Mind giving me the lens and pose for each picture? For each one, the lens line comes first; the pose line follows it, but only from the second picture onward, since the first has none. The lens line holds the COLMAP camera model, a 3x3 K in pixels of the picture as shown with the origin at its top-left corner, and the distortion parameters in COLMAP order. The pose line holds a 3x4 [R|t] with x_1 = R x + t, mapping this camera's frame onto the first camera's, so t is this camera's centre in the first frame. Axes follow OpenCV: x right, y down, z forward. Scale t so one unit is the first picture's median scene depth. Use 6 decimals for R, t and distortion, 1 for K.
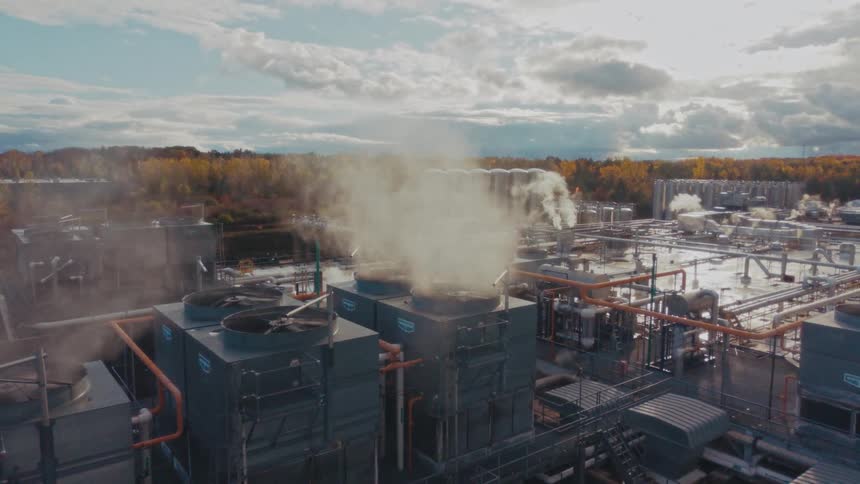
lens RADIAL K [[606.6, 0, 430.0], [0, 606.6, 242.0], [0, 0, 1]] dist [0.066049, -0.094549]
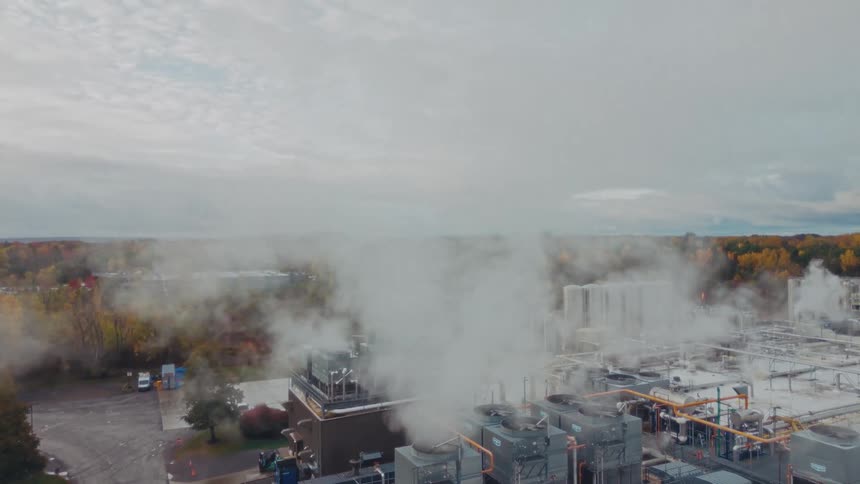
lens RADIAL K [[606.6, 0, 430.0], [0, 606.6, 242.0], [0, 0, 1]] dist [0.066049, -0.094549]
pose [[0.977510, -0.022969, -0.209634, -0.079275], [-0.003275, 0.992278, -0.123990, -0.252548], [0.210863, 0.121888, 0.969887, -1.323863]]
